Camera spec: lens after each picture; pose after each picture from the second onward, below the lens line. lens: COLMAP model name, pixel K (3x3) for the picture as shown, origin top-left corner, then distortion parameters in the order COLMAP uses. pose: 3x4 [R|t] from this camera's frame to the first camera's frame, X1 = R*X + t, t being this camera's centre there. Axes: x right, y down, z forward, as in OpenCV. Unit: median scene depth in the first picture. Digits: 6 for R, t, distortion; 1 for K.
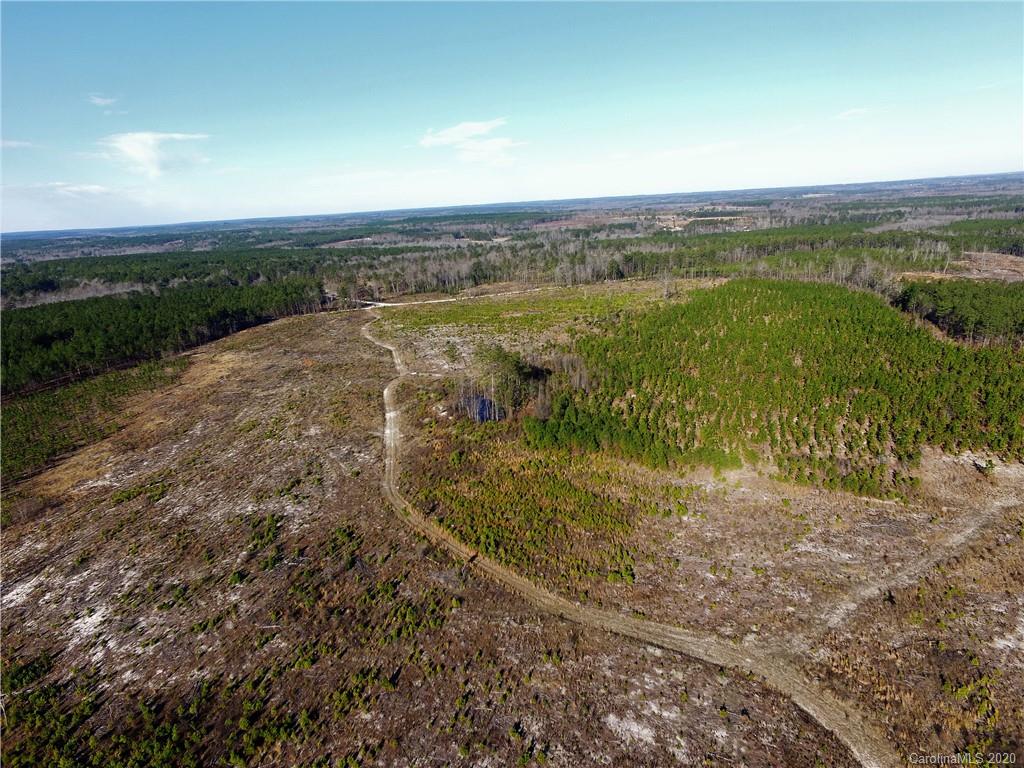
lens RADIAL K [[585.2, 0, 504.4], [0, 585.2, 398.6], [0, 0, 1]] dist [-0.009201, 0.015365]
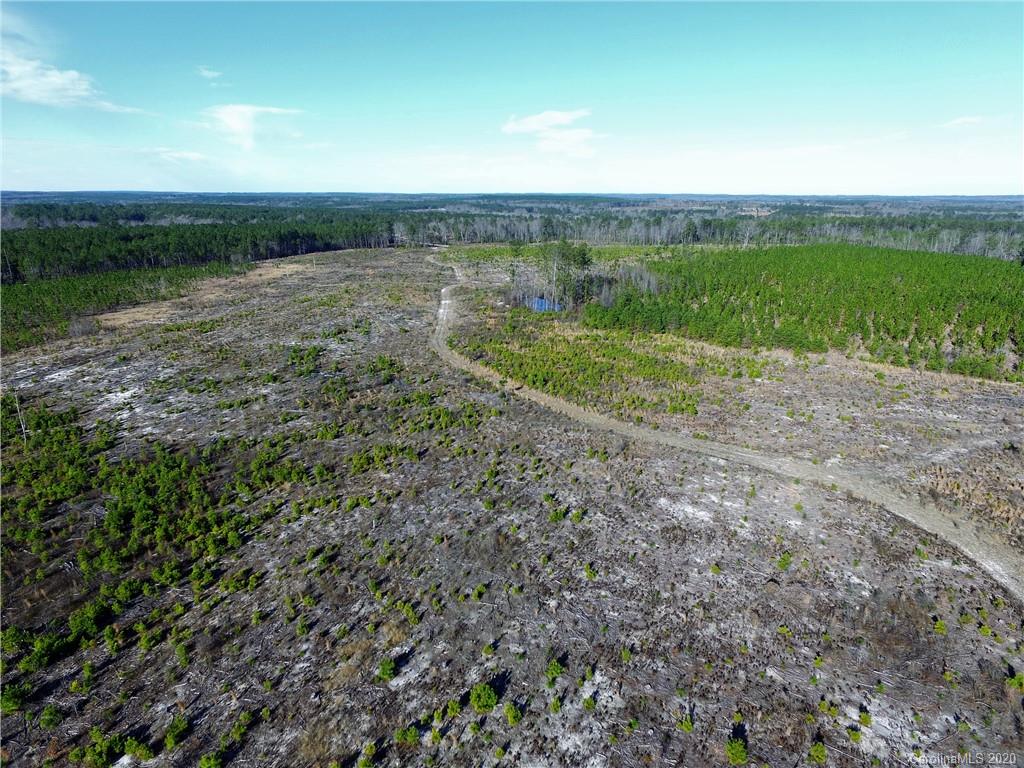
lens RADIAL K [[585.2, 0, 504.4], [0, 585.2, 398.6], [0, 0, 1]] dist [-0.009201, 0.015365]
pose [[0.990377, 0.100162, -0.095502, 0.014535], [-0.100630, 0.994924, -0.000081, 0.295601], [0.095009, 0.009690, 0.995429, 0.085796]]
